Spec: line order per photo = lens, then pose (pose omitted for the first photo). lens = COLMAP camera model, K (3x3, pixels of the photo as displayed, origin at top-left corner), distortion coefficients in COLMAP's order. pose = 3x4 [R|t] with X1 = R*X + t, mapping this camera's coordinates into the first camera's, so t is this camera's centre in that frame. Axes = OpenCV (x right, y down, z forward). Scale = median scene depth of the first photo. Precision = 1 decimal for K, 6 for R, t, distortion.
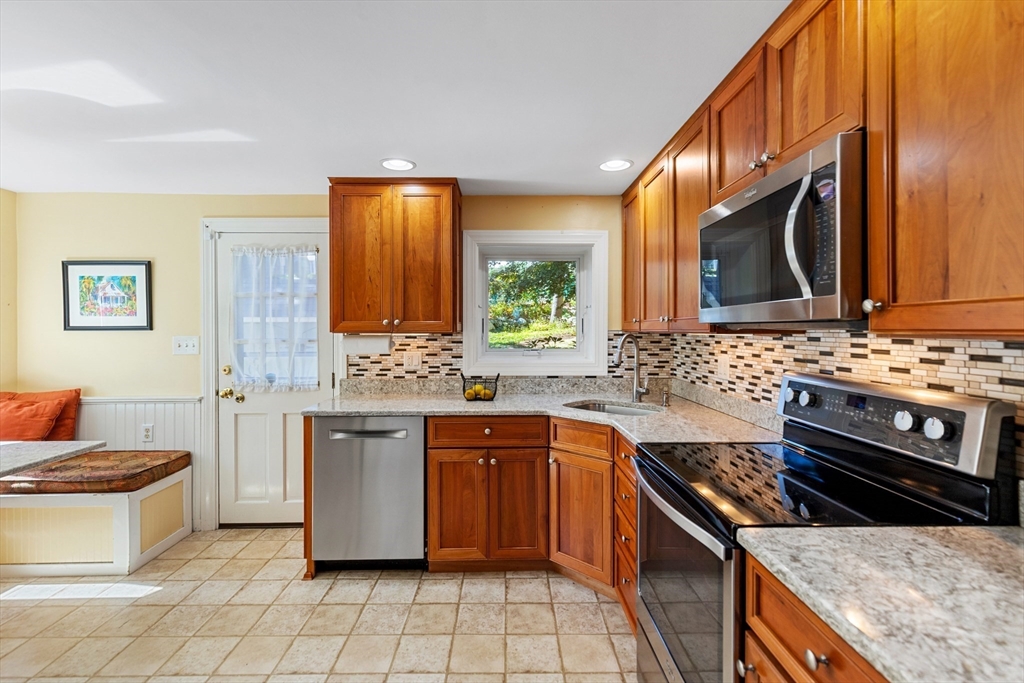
lens RADIAL K [[465.2, 0, 503.4], [0, 465.2, 327.6], [0, 0, 1]] dist [0.003793, -0.000713]
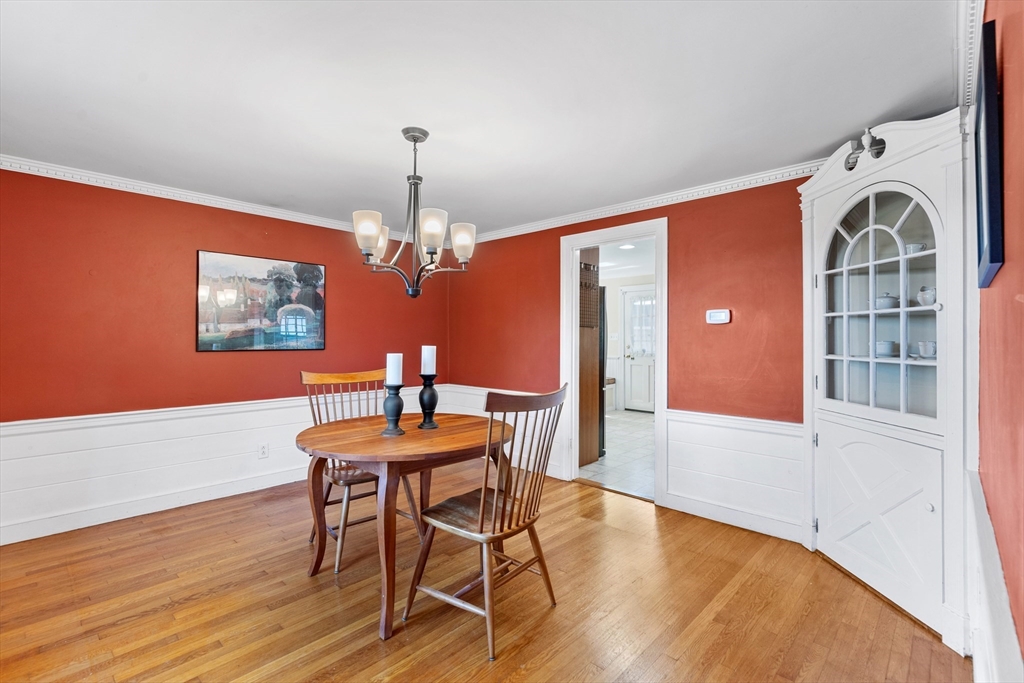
lens RADIAL K [[465.2, 0, 512.3], [0, 465.2, 338.6], [0, 0, 1]] dist [0.003793, -0.000713]
pose [[0.732881, 0.004578, -0.680342, 1.114469], [-0.005834, 0.999983, 0.000444, 0.079538], [0.680332, 0.003643, 0.732895, -2.144288]]
